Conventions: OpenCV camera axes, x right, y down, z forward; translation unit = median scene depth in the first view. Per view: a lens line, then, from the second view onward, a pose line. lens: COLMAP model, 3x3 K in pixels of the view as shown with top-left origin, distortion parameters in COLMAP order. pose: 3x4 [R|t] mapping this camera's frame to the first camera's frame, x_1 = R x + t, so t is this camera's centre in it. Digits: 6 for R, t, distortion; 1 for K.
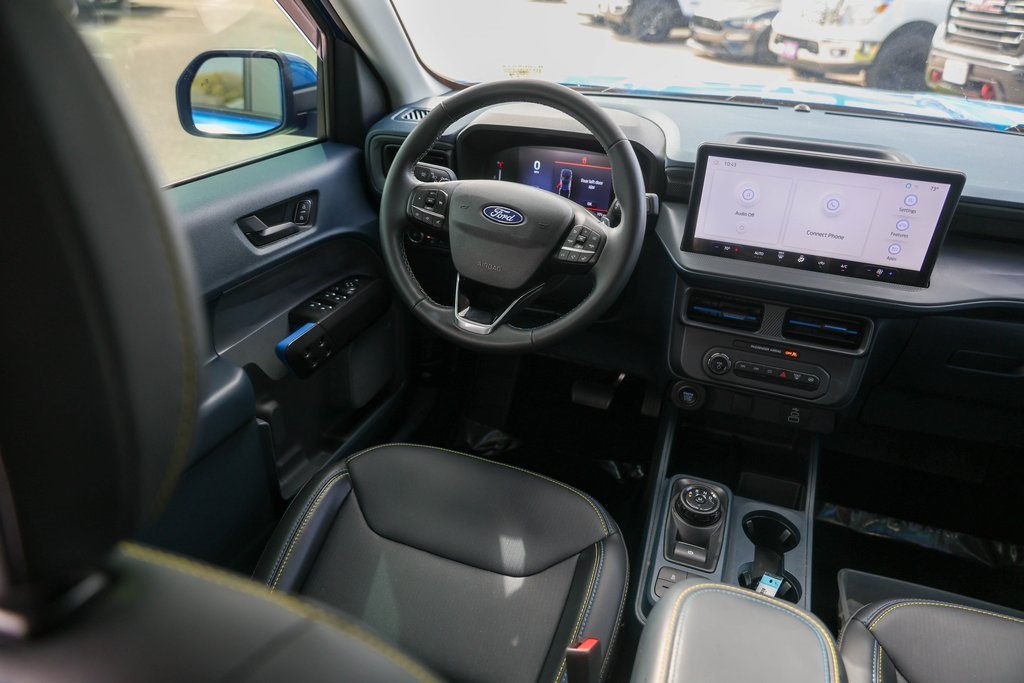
lens RADIAL K [[675.4, 0, 512.0], [0, 675.4, 341.5], [0, 0, 1]] dist [-0.019470, 0.008188]
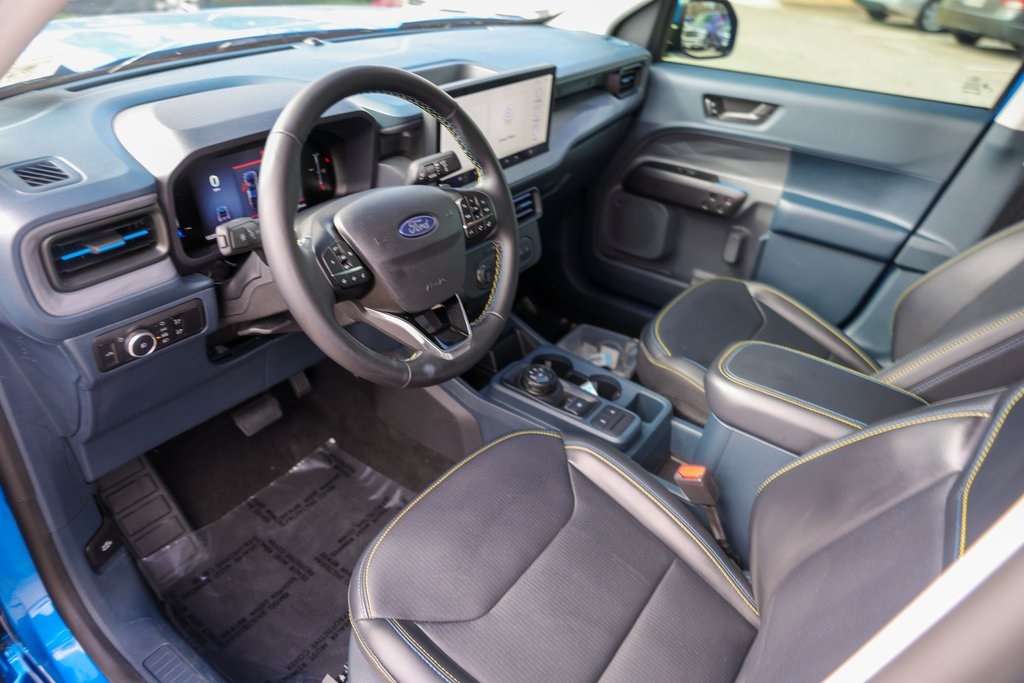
lens RADIAL K [[675.4, 0, 512.0], [0, 675.4, 341.5], [0, 0, 1]] dist [-0.019470, 0.008188]
pose [[0.273866, -0.540158, 0.795755, -0.677045], [0.420853, 0.811275, 0.405852, -0.332254], [-0.864801, 0.223747, 0.449508, 0.483096]]
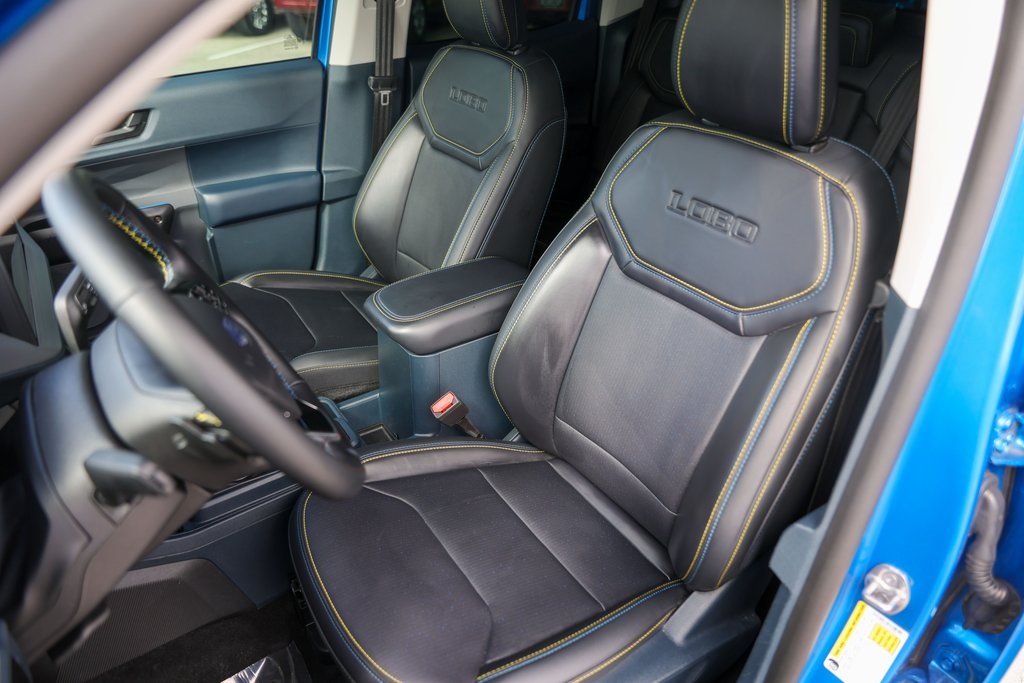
lens RADIAL K [[676.1, 0, 511.6], [0, 676.1, 344.2], [0, 0, 1]] dist [-0.022112, 0.006648]
pose [[-0.802643, -0.346151, 0.485740, -0.523339], [0.265125, 0.522447, 0.810406, -0.595240], [-0.534296, 0.779249, -0.327565, 0.973763]]
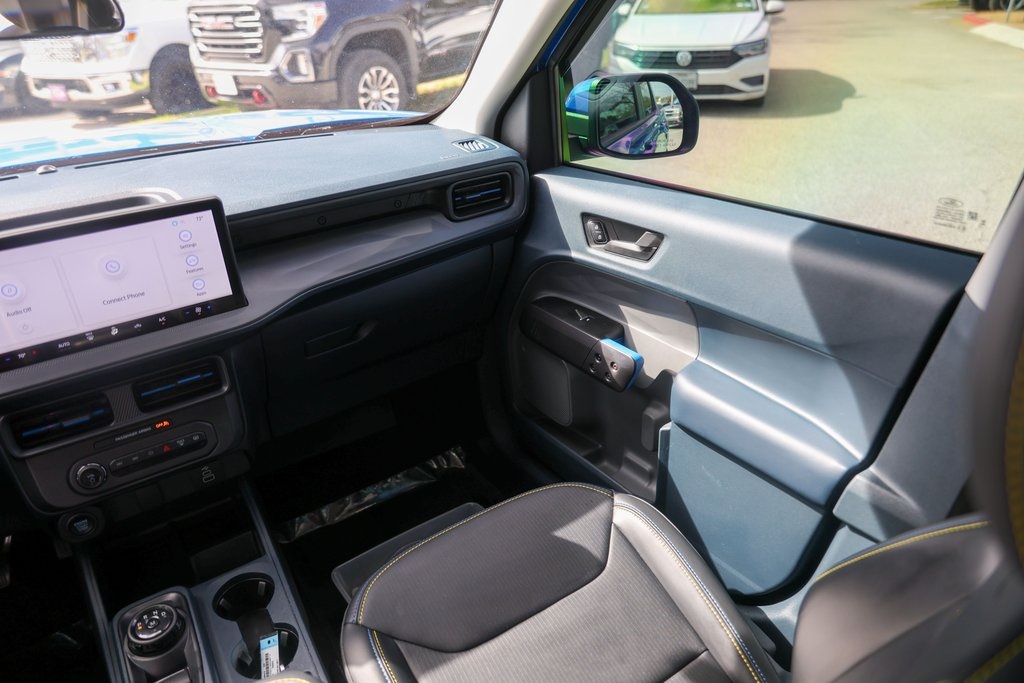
lens RADIAL K [[675.4, 0, 512.0], [0, 675.4, 341.5], [0, 0, 1]] dist [-0.019470, 0.008188]
pose [[0.596101, -0.428839, 0.678793, 0.124628], [0.450252, 0.878519, 0.159618, -0.013005], [-0.664783, 0.210480, 0.716772, 0.001204]]
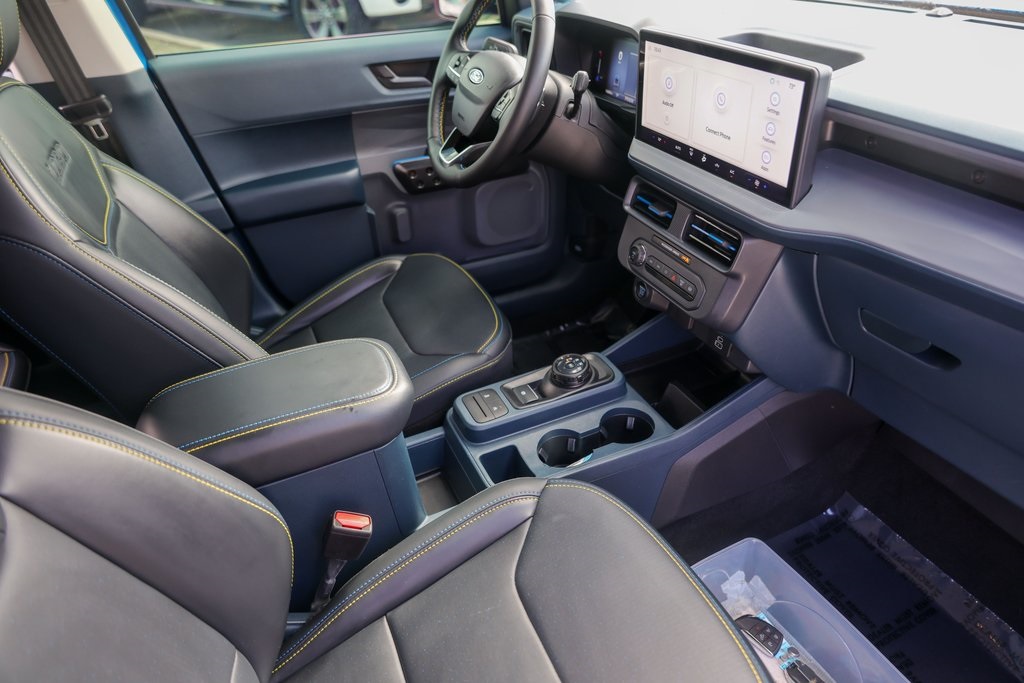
lens RADIAL K [[675.4, 0, 512.0], [0, 675.4, 341.5], [0, 0, 1]] dist [-0.019470, 0.008188]
pose [[0.692831, 0.341206, -0.635266, 0.898758], [-0.287160, 0.938652, 0.190977, 0.015704], [0.661456, 0.050108, 0.748308, 0.116094]]
